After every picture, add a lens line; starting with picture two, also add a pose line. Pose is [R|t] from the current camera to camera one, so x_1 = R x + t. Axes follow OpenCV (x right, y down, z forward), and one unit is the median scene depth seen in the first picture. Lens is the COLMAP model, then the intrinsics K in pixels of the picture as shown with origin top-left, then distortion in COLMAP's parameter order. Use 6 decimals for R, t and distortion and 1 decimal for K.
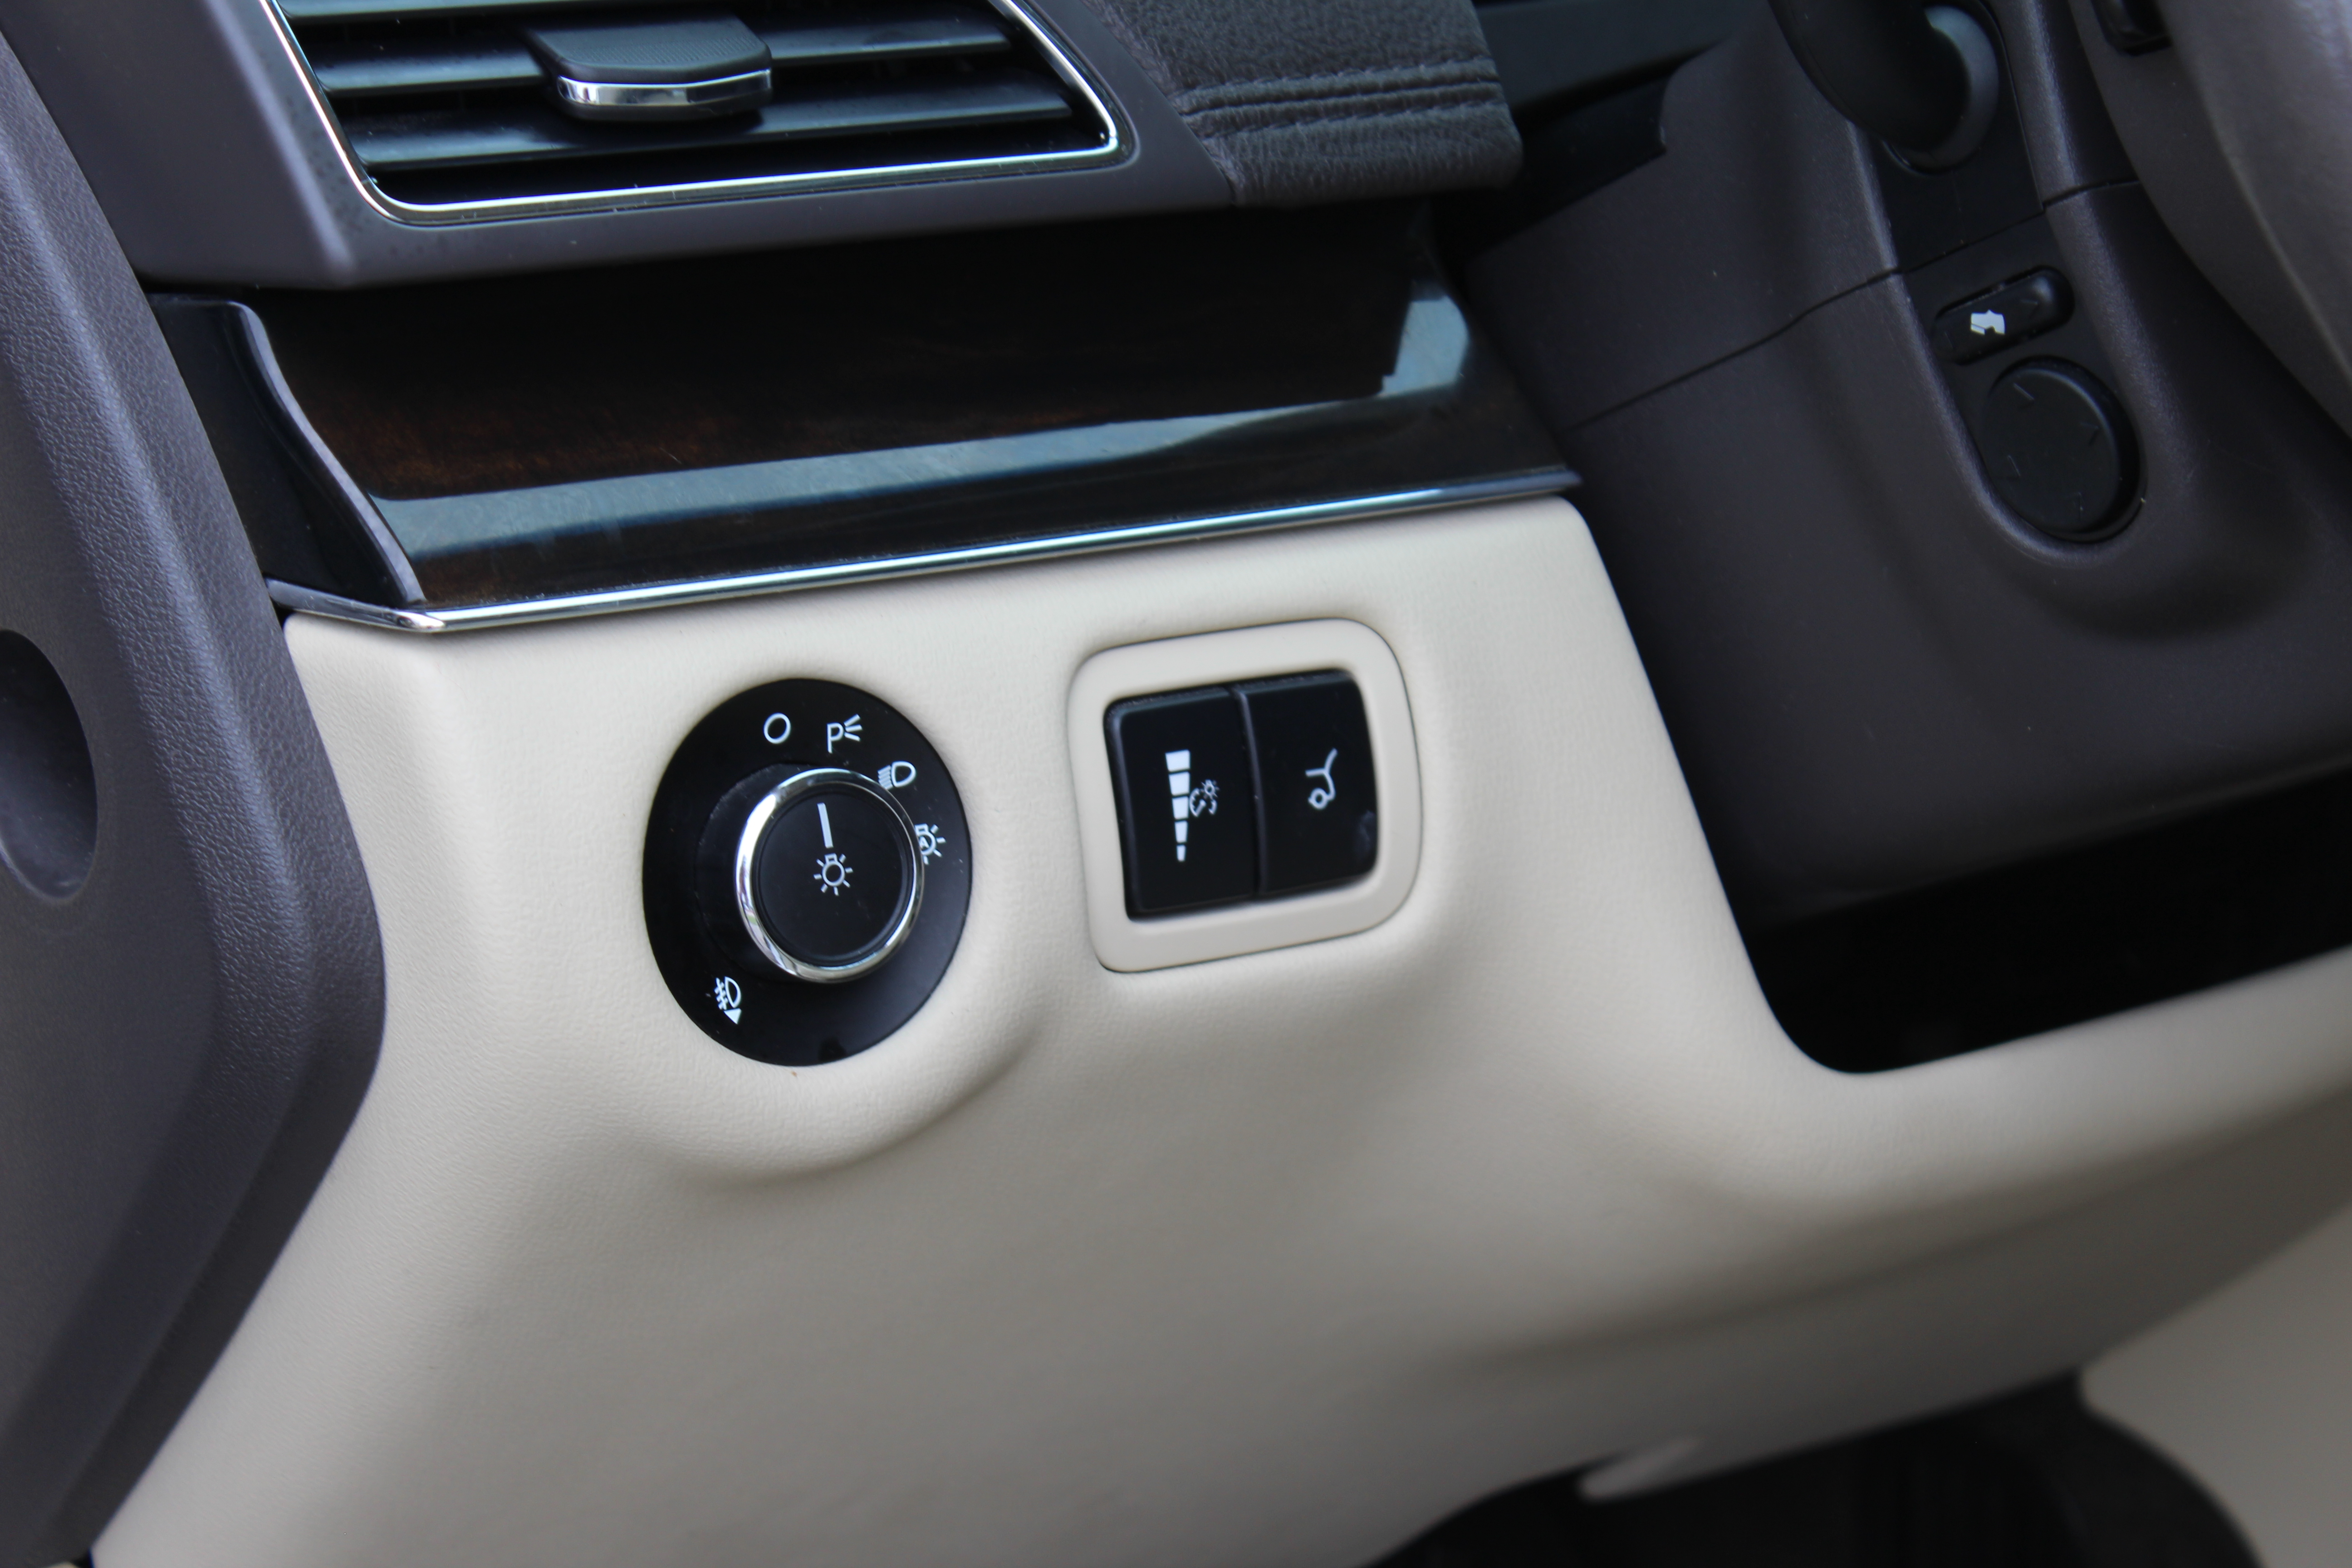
lens RADIAL K [[5627.5, 0, 1178.3], [0, 5627.5, 782.4], [0, 0, 1]] dist [0.034210, 0.000000]
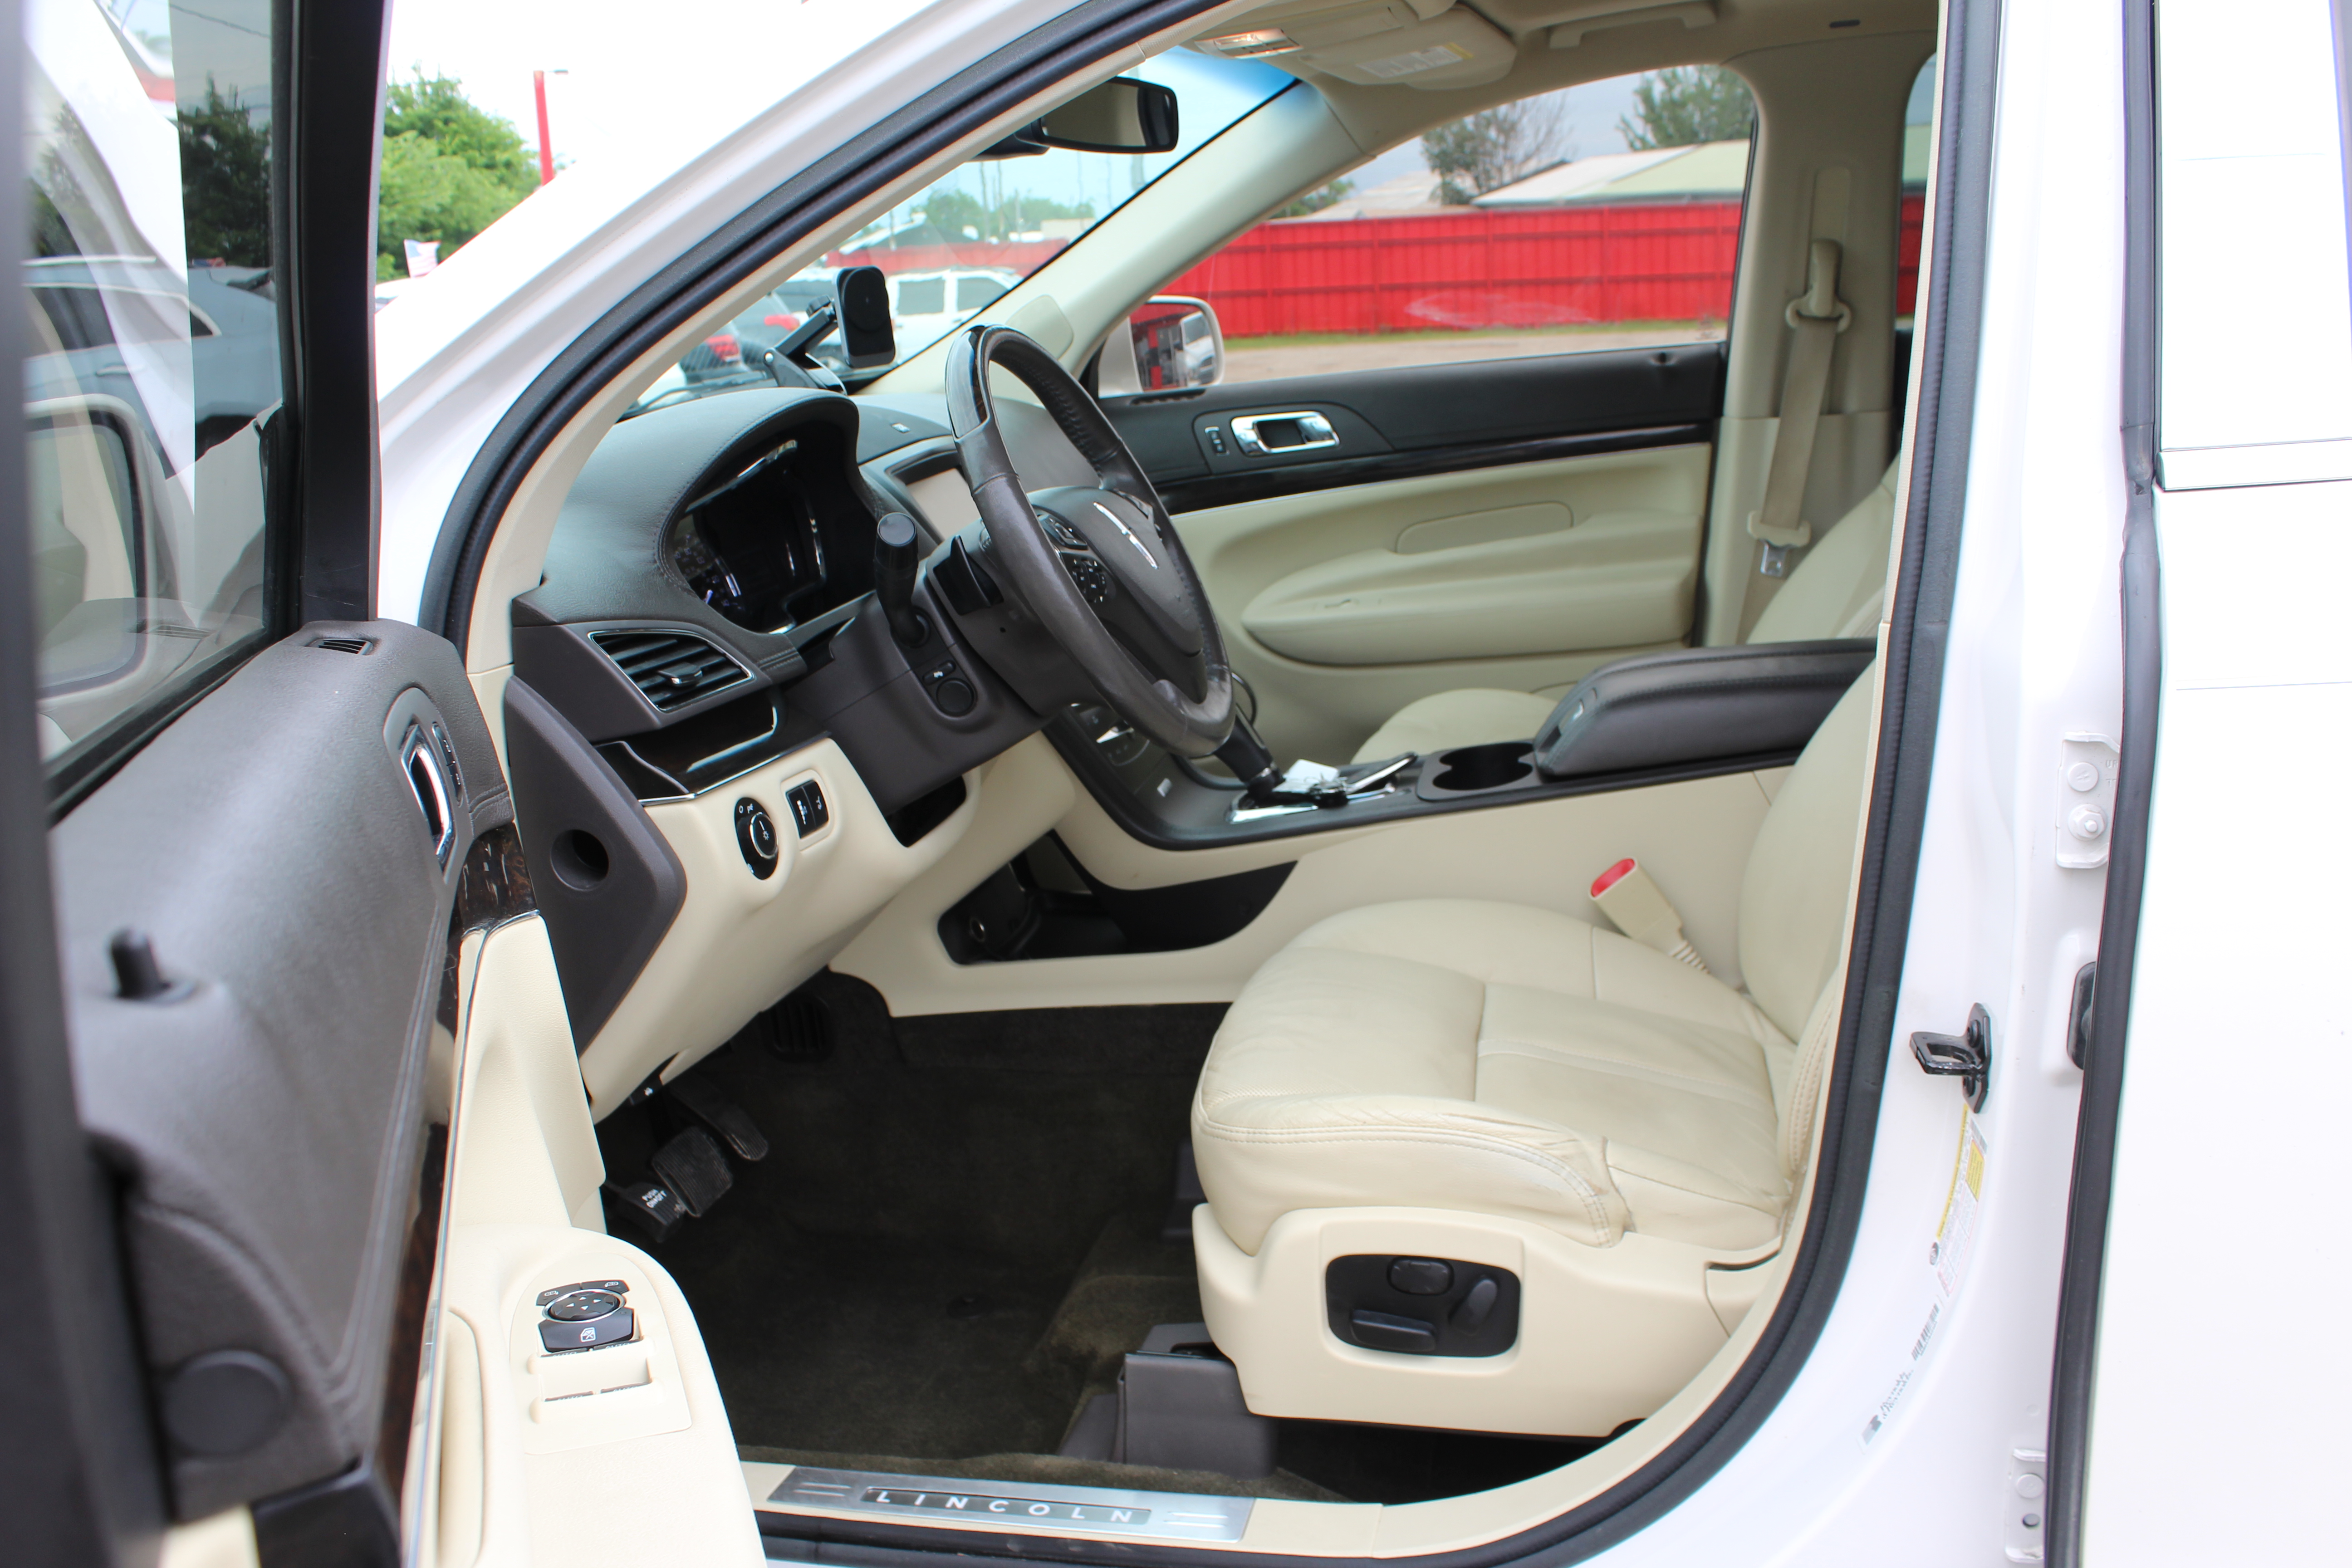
lens RADIAL K [[2016.3, 0, 1172.3], [0, 2016.3, 781.8], [0, 0, 1]] dist [-0.131965, 0.093719]
pose [[0.771440, -0.217078, 0.598128, -0.764380], [0.262007, 0.964988, 0.012296, 0.040480], [-0.579855, 0.147228, 0.801306, -0.507505]]
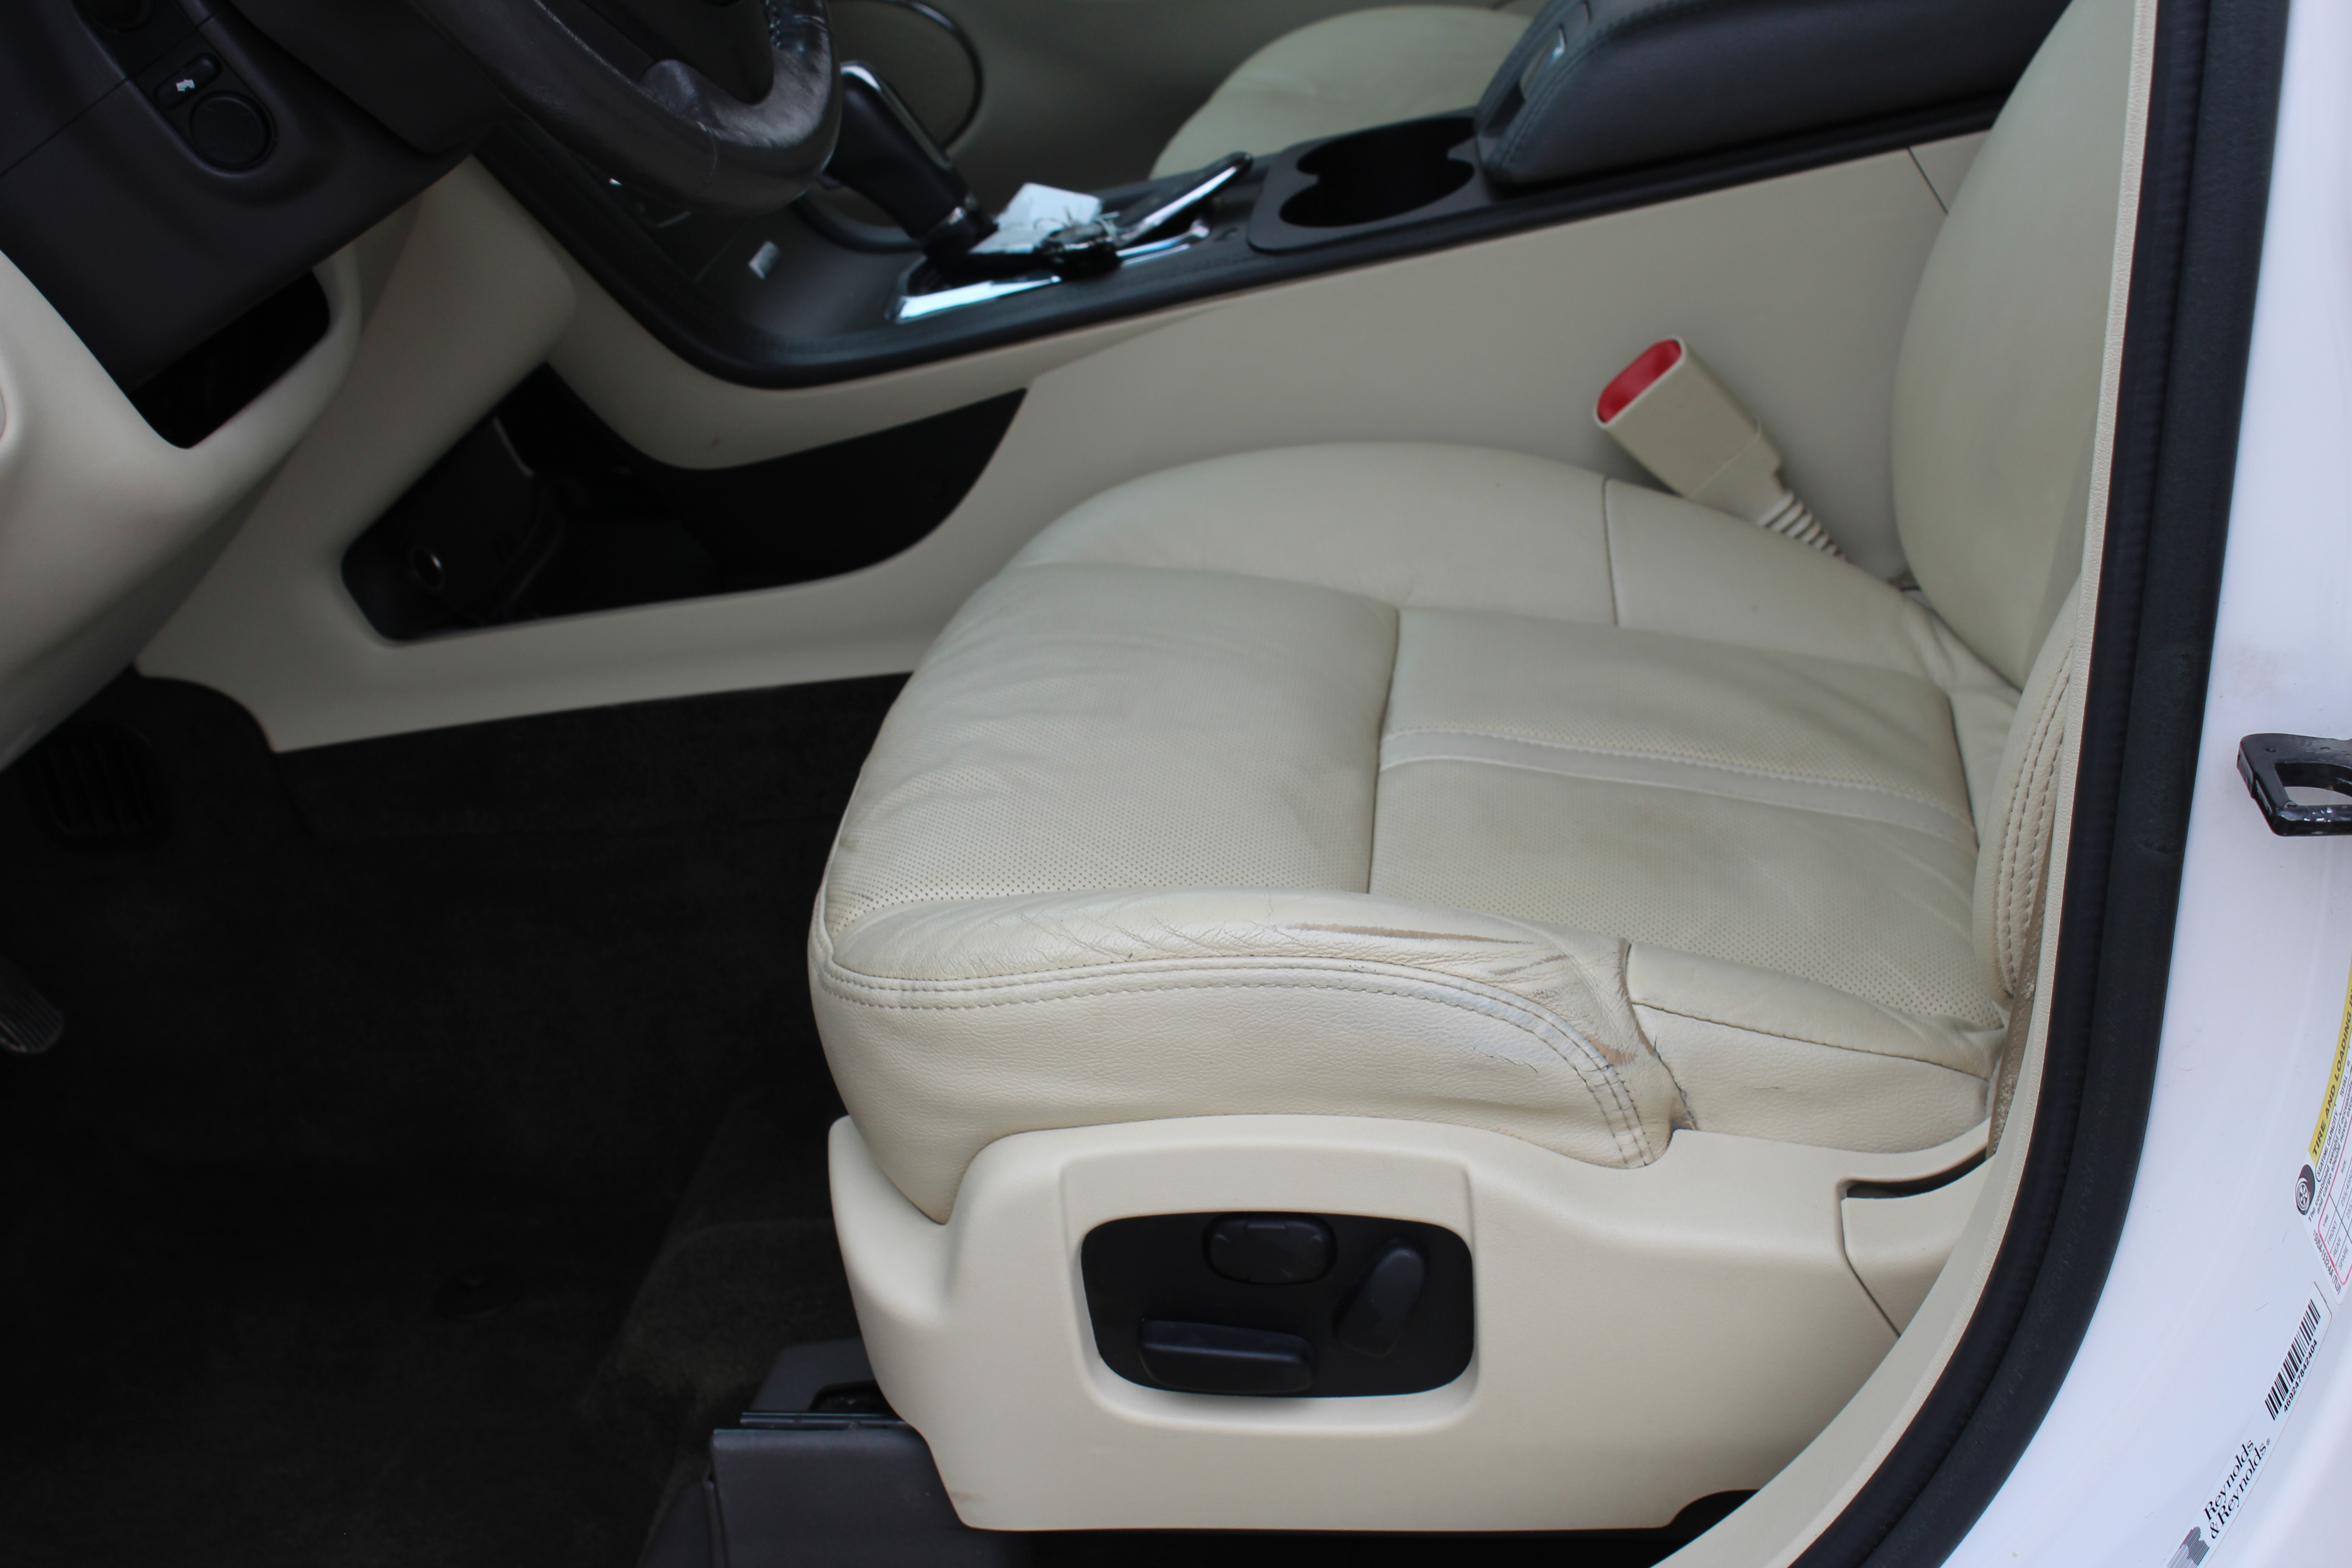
lens RADIAL K [[3415.1, 0, 1169.9], [0, 3415.1, 777.0], [0, 0, 1]] dist [-0.019827, 0.000000]
pose [[0.715499, -0.381155, 0.585475, -0.496142], [0.333597, 0.922740, 0.193038, 0.046016], [-0.613819, 0.057195, 0.787372, -0.340280]]
